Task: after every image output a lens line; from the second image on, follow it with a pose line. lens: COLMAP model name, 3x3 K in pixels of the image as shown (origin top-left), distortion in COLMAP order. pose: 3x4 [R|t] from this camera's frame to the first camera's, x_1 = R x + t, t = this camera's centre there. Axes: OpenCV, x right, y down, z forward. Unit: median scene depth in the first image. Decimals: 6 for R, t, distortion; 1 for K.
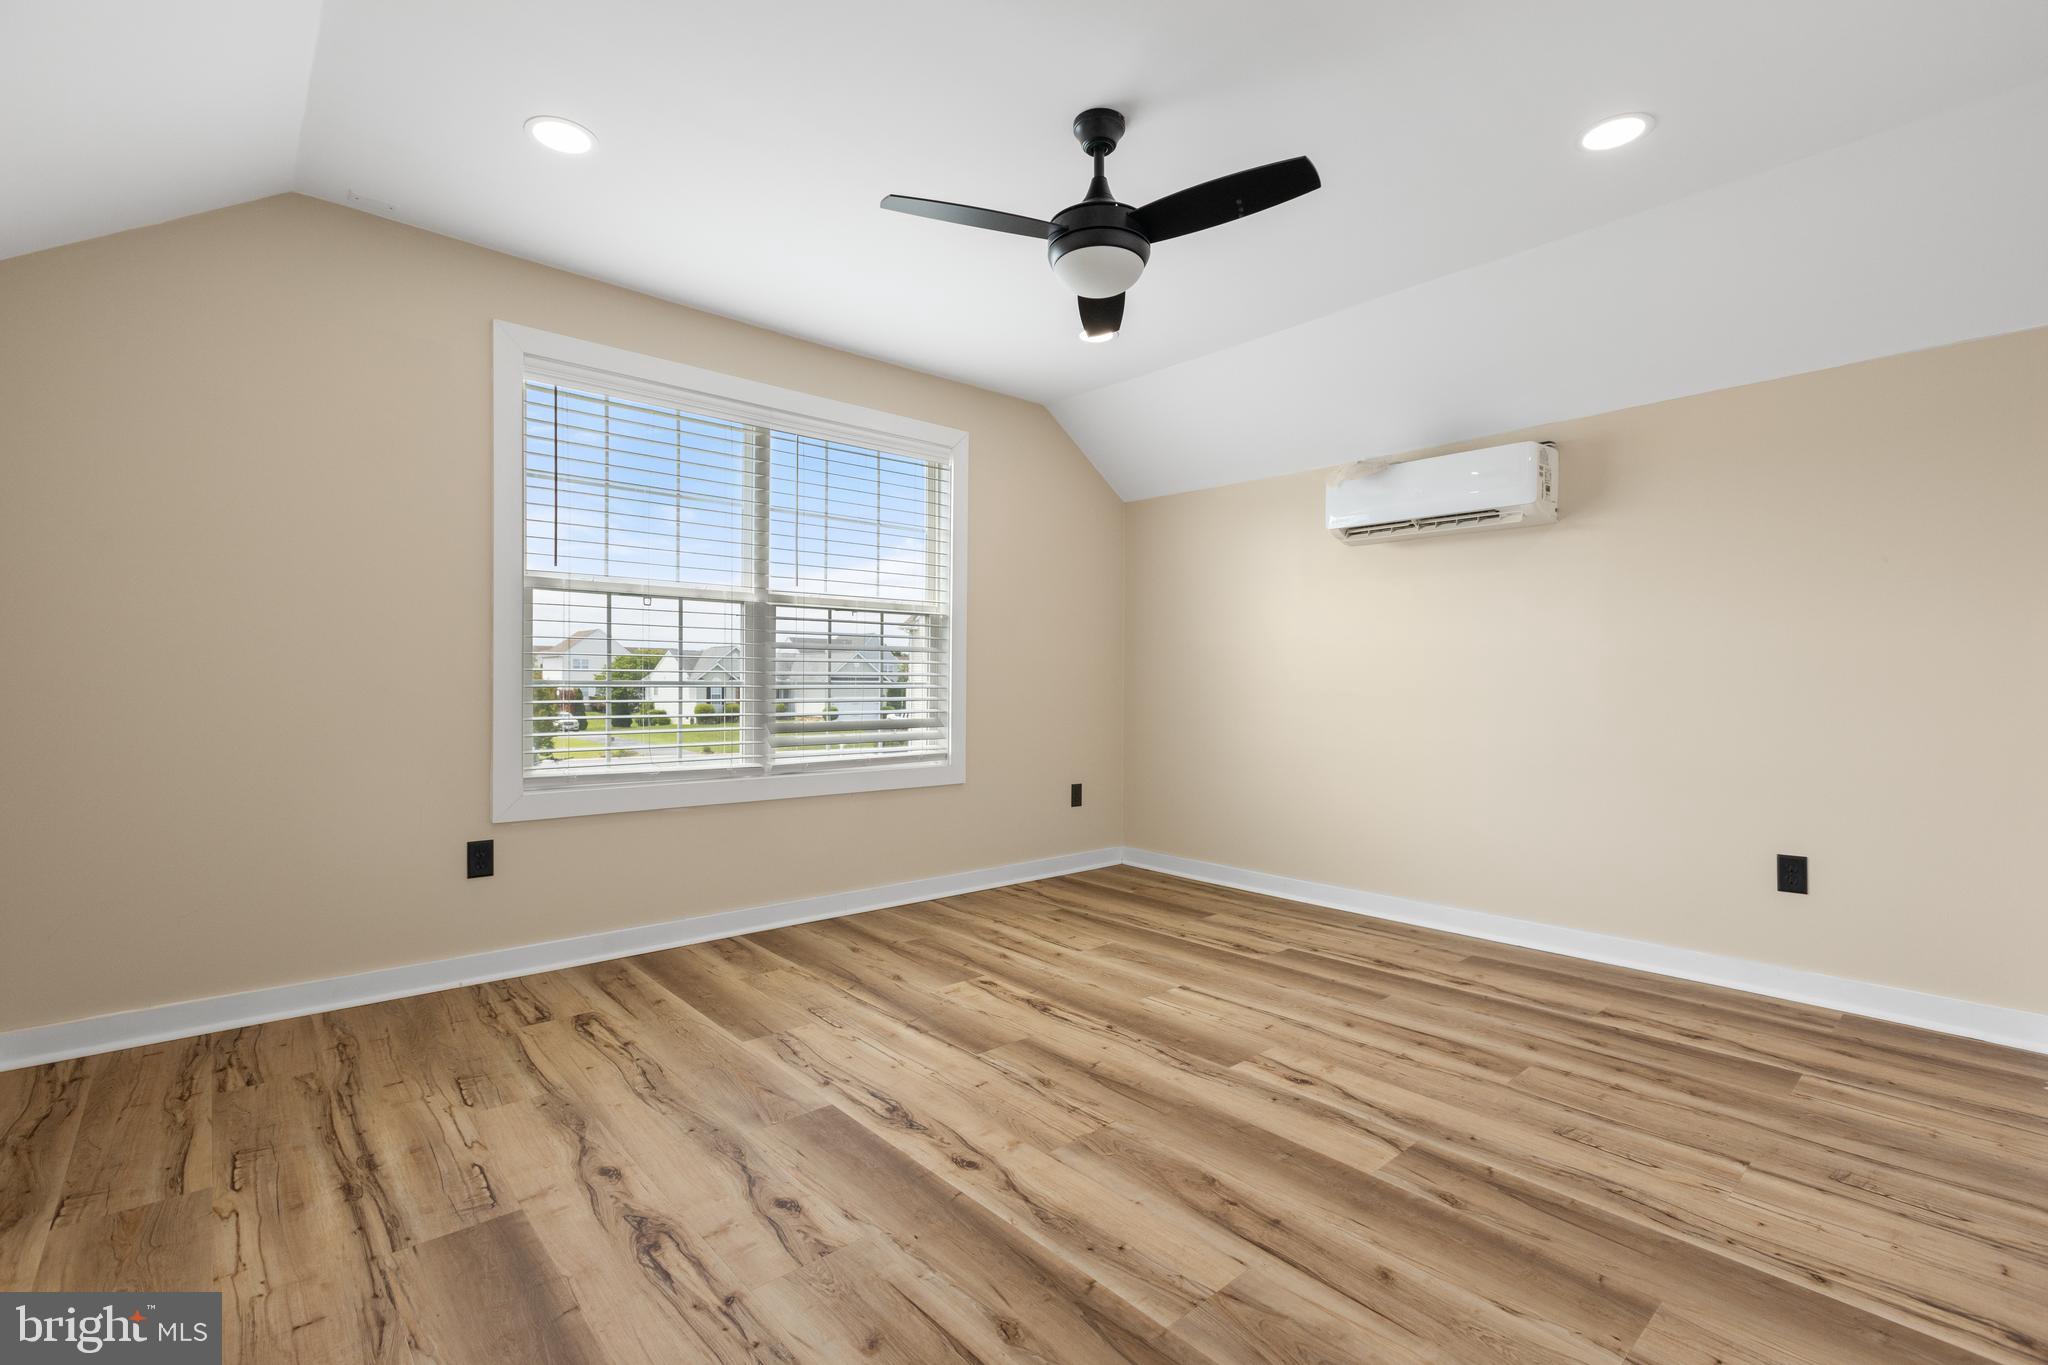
lens RADIAL K [[913.1, 0, 1026.4], [0, 913.1, 688.7], [0, 0, 1]] dist [0.001067, -0.001120]
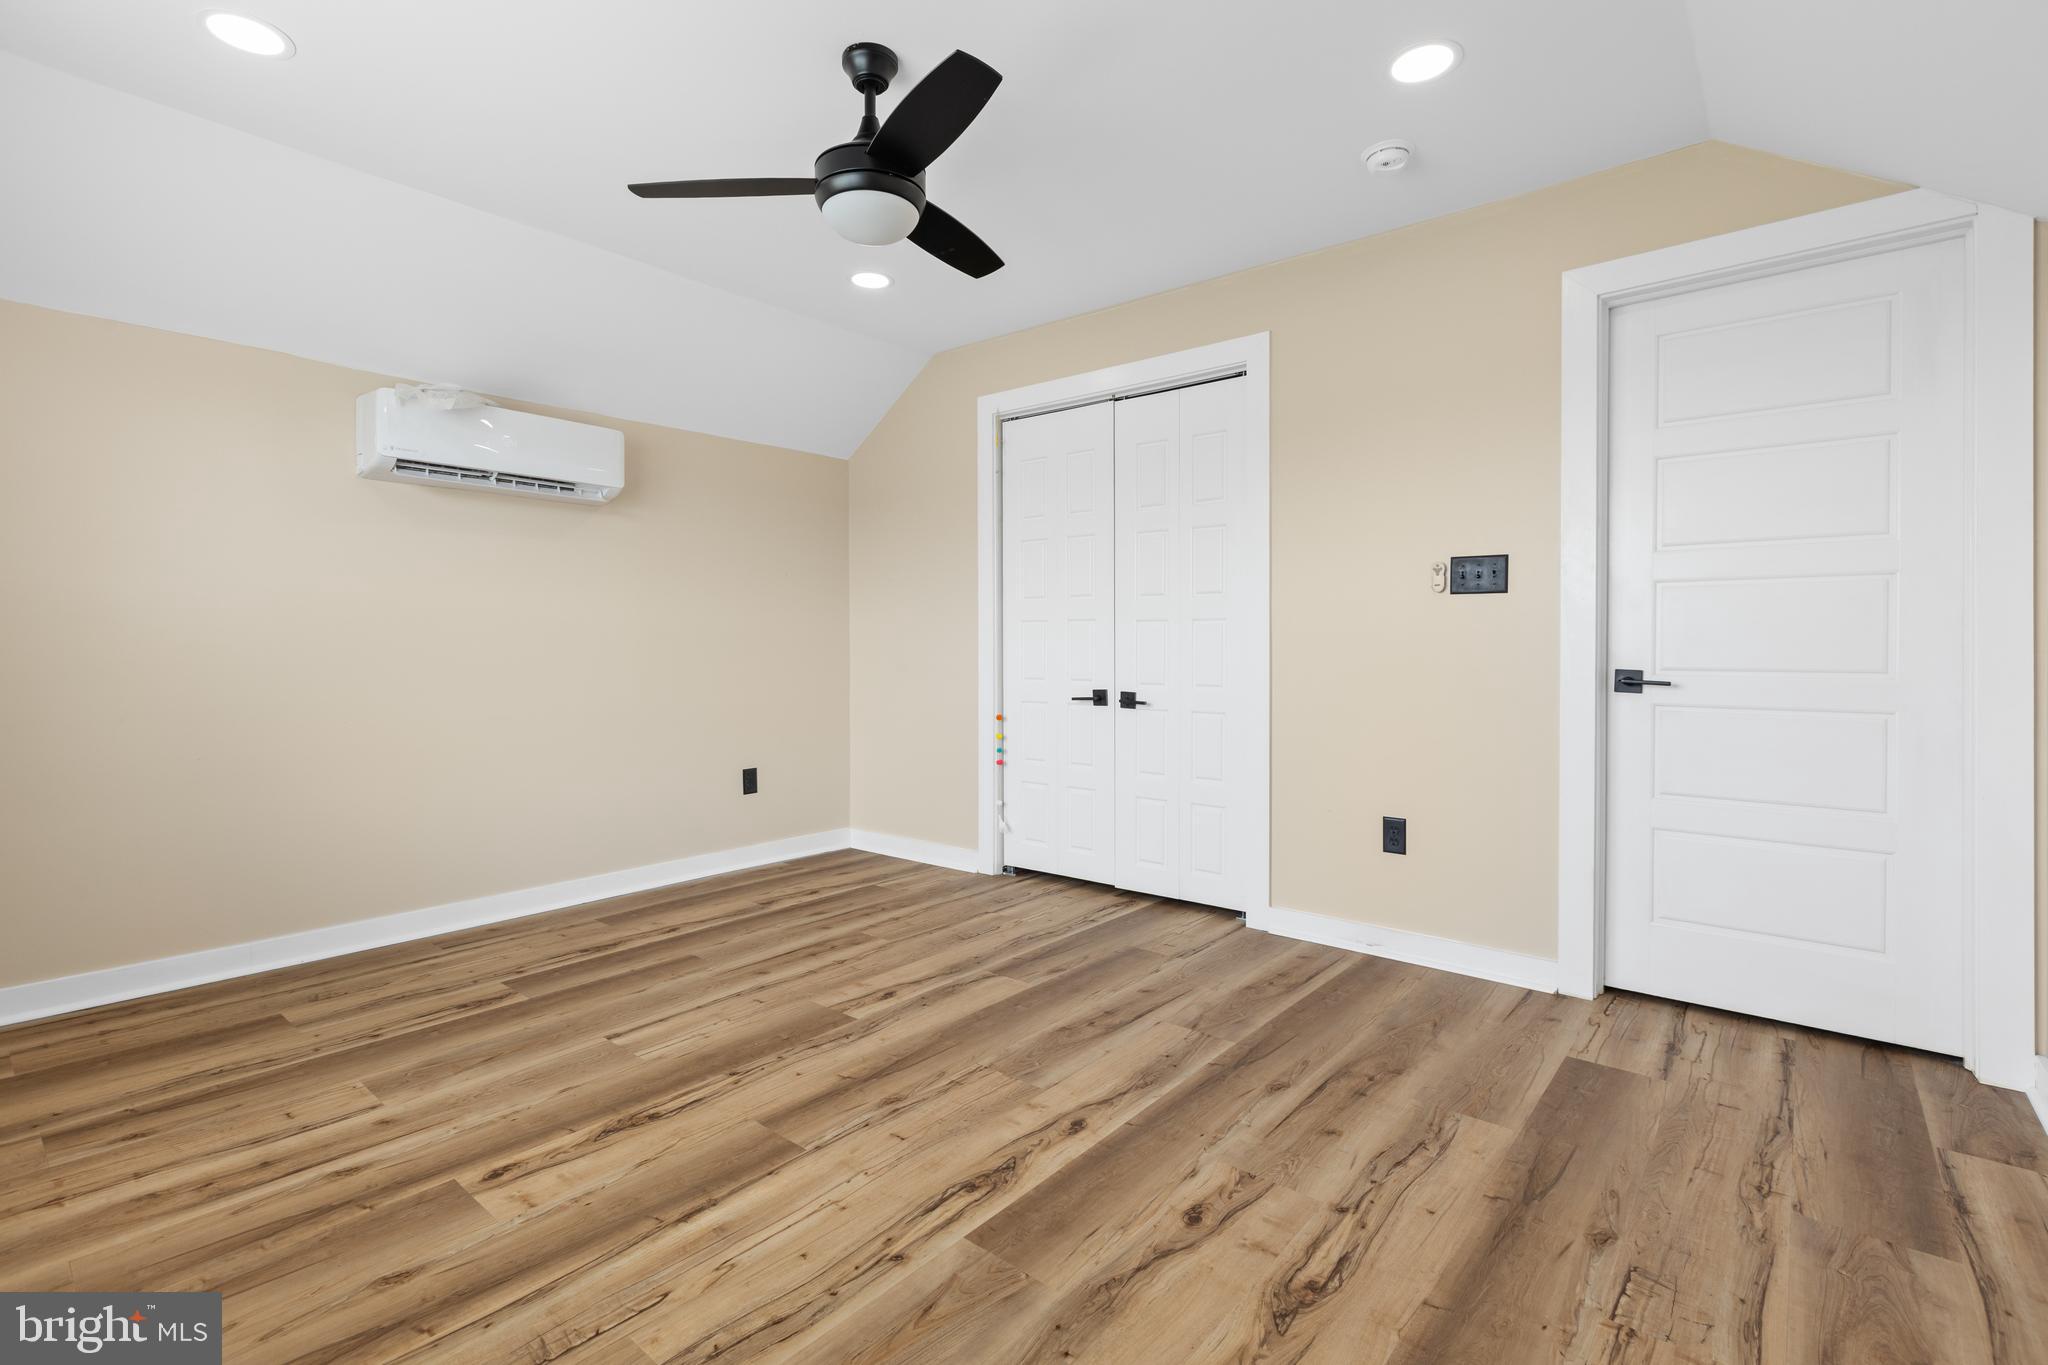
lens RADIAL K [[913.1, 0, 1026.4], [0, 913.1, 688.7], [0, 0, 1]] dist [0.001067, -0.001120]
pose [[-0.134400, -0.047583, 0.989784, -0.775110], [0.009343, 0.998741, 0.049282, -0.017824], [-0.990883, 0.015871, -0.133786, 0.872049]]
